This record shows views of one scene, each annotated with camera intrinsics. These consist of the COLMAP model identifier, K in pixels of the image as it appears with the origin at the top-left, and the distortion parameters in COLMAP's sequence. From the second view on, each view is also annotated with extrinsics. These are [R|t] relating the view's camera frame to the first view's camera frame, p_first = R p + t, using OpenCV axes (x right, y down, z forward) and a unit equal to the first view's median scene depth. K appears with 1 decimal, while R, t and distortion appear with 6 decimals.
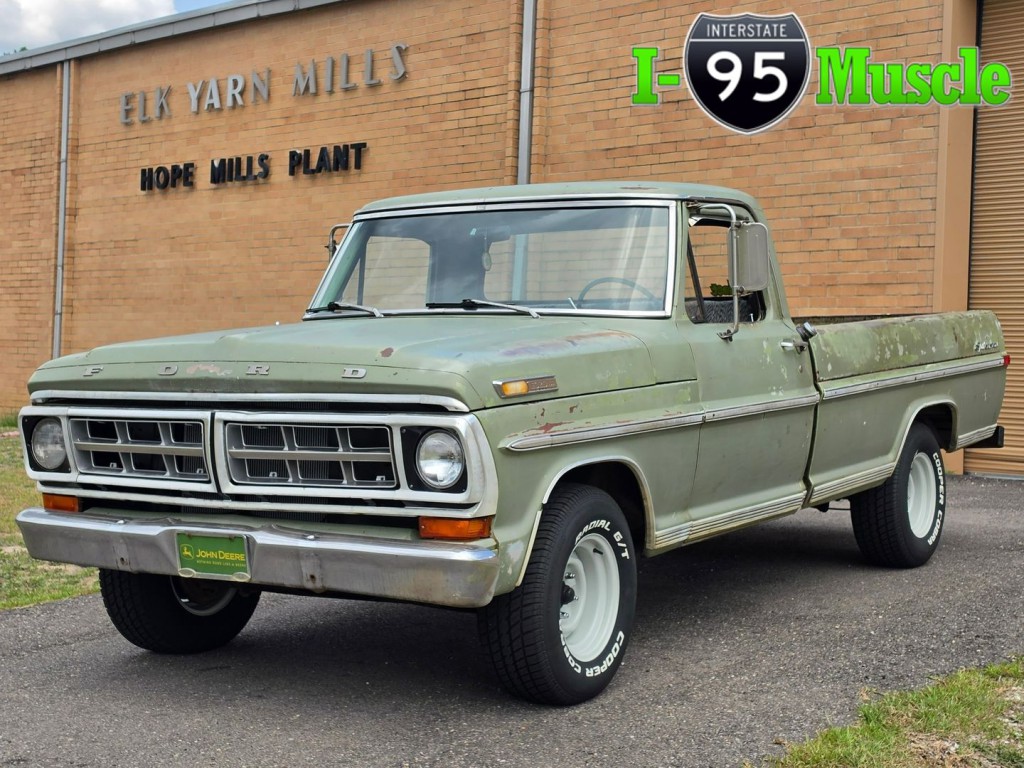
lens RADIAL K [[1703.6, 0, 488.4], [0, 1703.6, 357.8], [0, 0, 1]] dist [0.238673, -0.960826]
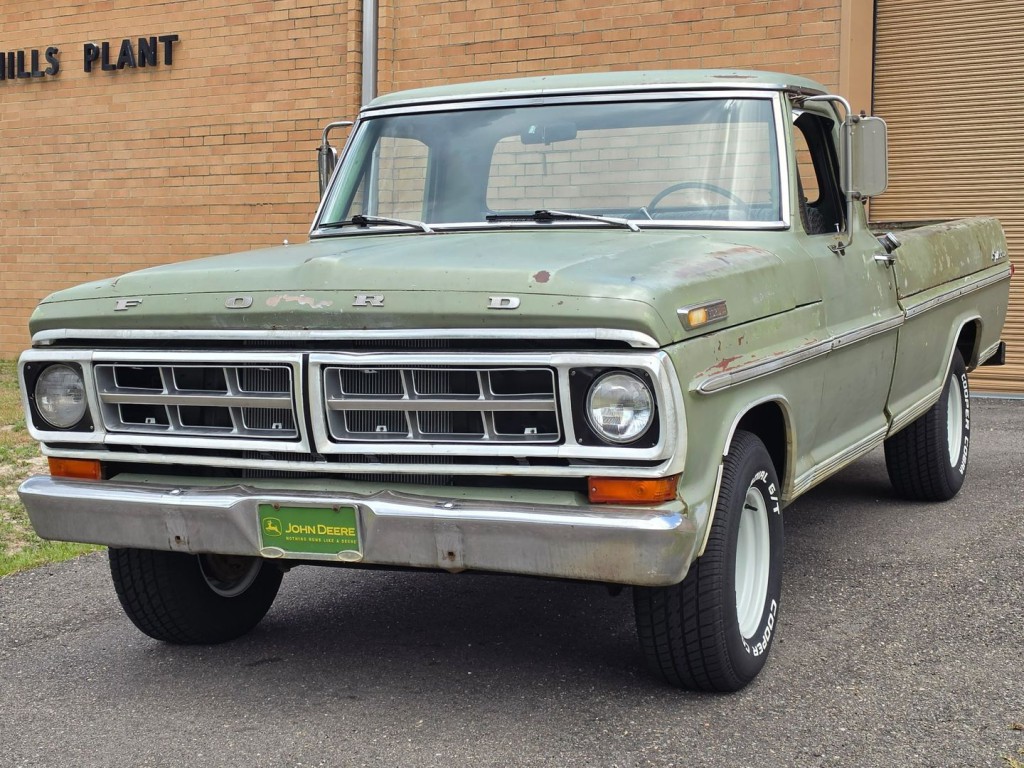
lens RADIAL K [[1773.4, 0, 510.9], [0, 1773.4, 350.2], [0, 0, 1]] dist [0.261567, -1.074123]
pose [[0.986600, -0.022858, 0.161550, -0.195940], [0.015660, 0.998833, 0.045694, -0.006507], [-0.162406, -0.042552, 0.985806, 0.156163]]
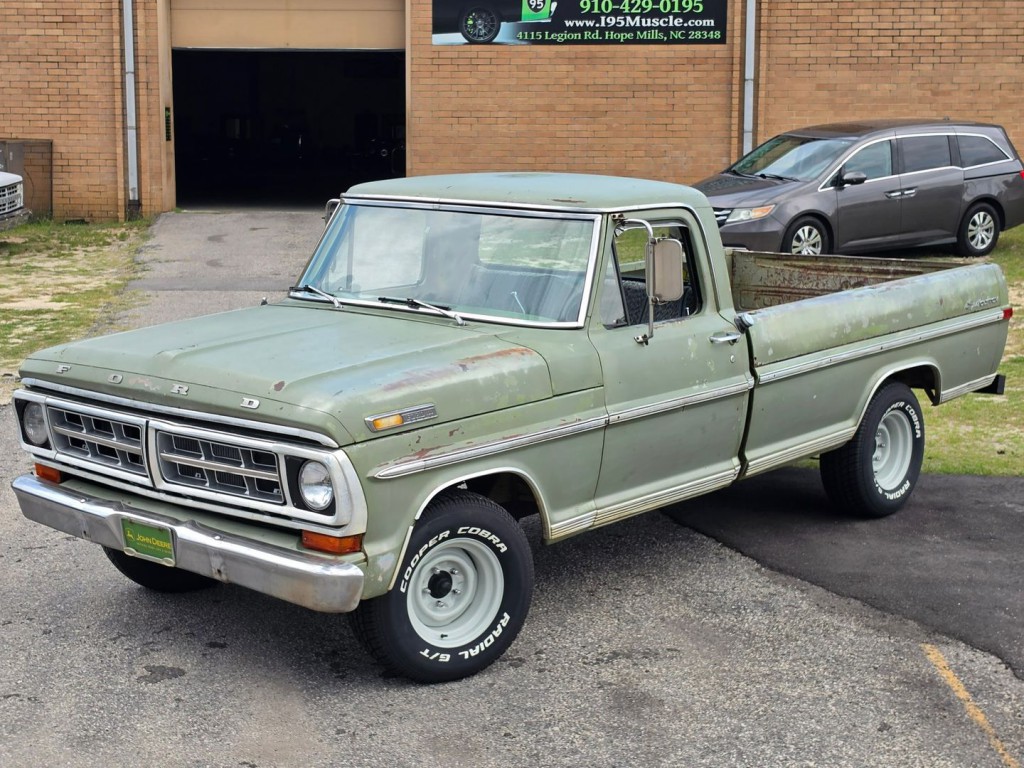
lens RADIAL K [[1703.6, 0, 488.4], [0, 1703.6, 357.8], [0, 0, 1]] dist [0.238673, -0.960826]
pose [[0.989844, 0.039662, -0.136509, 0.218991], [-0.021925, 0.991394, 0.129063, -0.161147], [0.140454, -0.124759, 0.982195, -0.100570]]
